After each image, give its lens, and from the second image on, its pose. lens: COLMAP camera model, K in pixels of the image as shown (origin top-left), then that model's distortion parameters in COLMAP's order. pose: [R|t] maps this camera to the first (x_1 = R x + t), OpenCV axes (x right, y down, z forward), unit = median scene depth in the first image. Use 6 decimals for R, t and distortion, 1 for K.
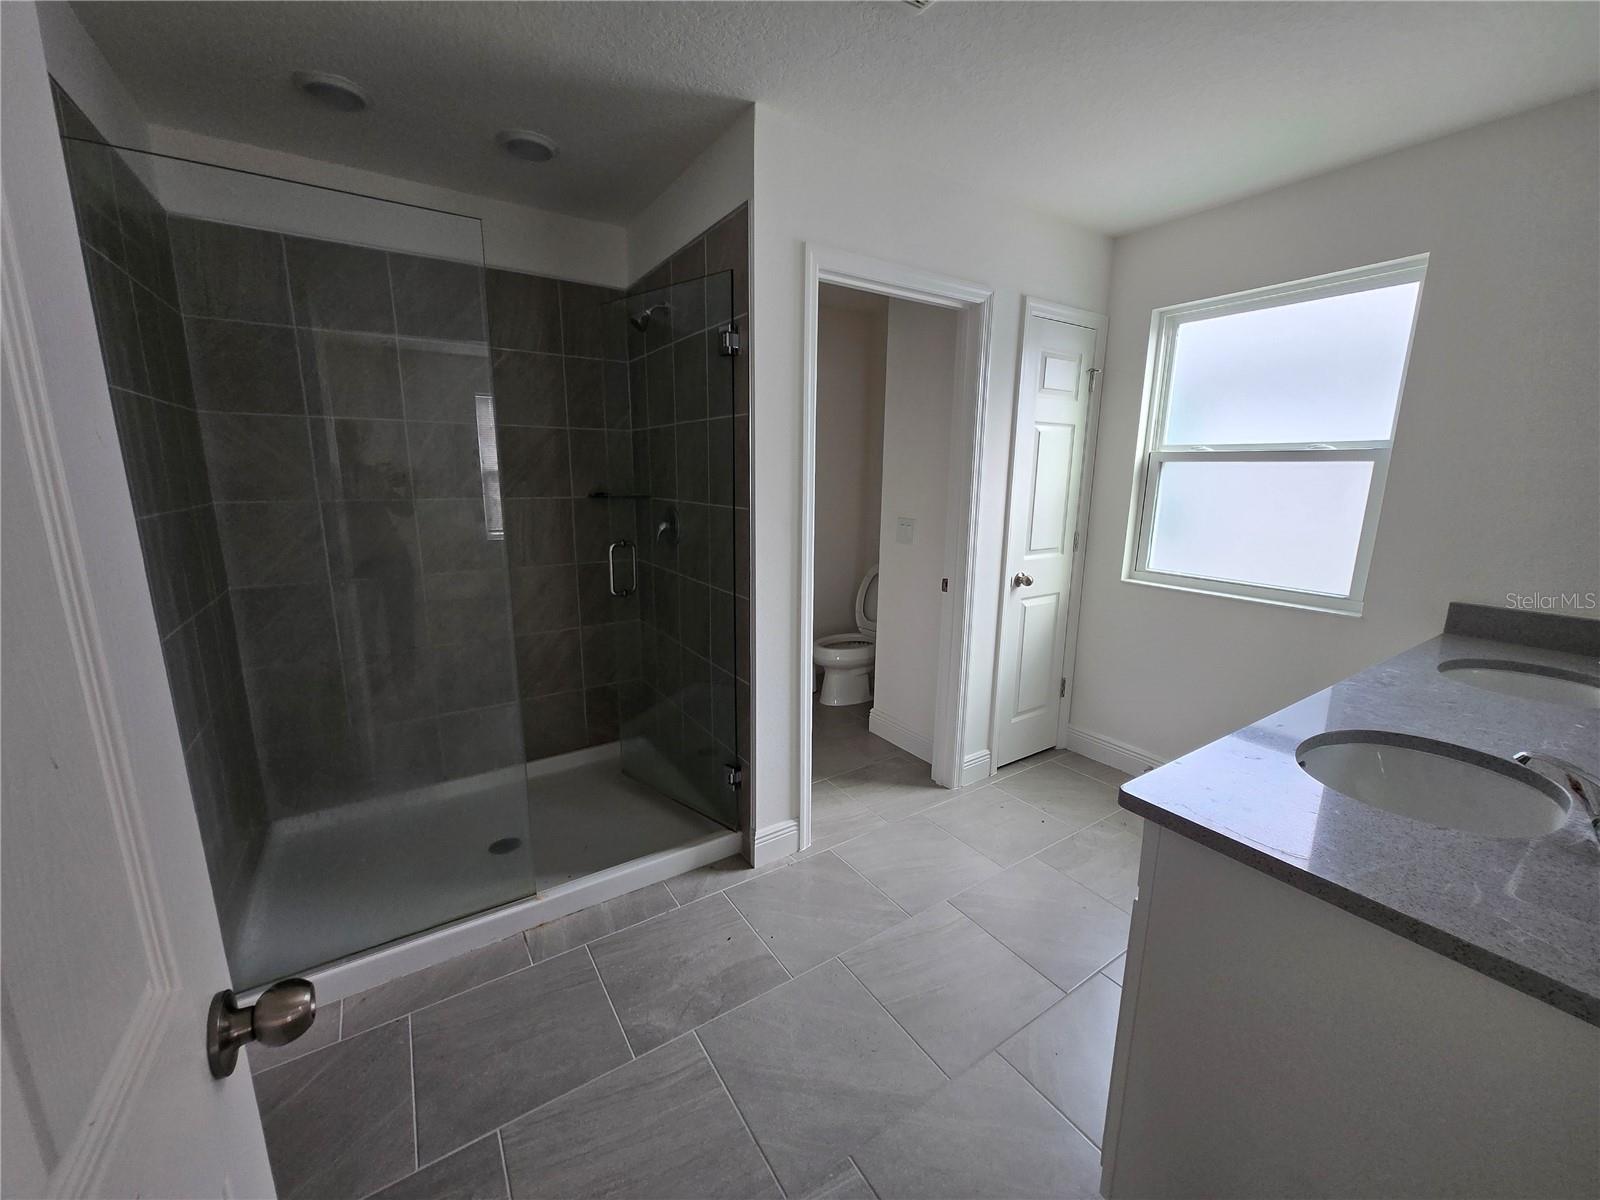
lens RADIAL K [[629.7, 0, 802.4], [0, 629.7, 599.0], [0, 0, 1]] dist [0.000624, 0.000063]
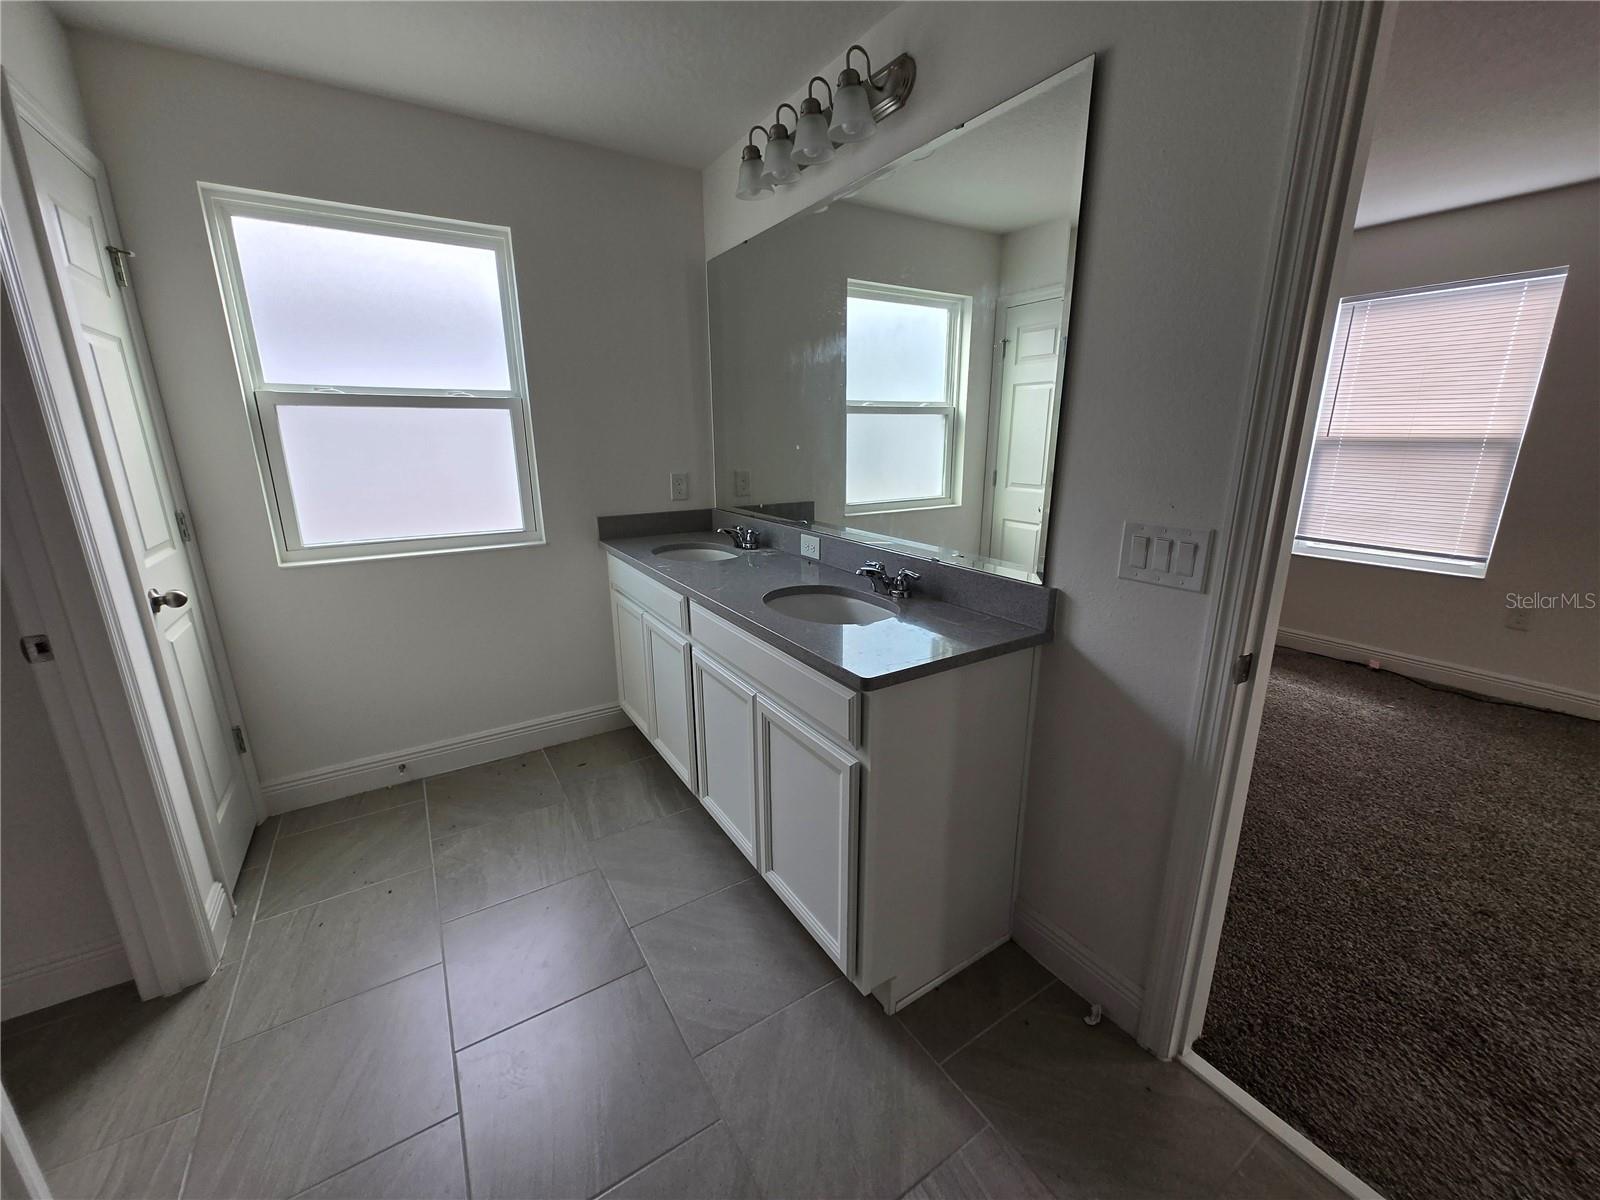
lens RADIAL K [[629.7, 0, 804.5], [0, 629.7, 601.3], [0, 0, 1]] dist [0.000624, 0.000063]
pose [[0.013726, -0.272877, 0.961951, -0.218493], [0.199487, 0.943449, 0.264782, -0.067392], [-0.979804, 0.188262, 0.067386, 0.366921]]
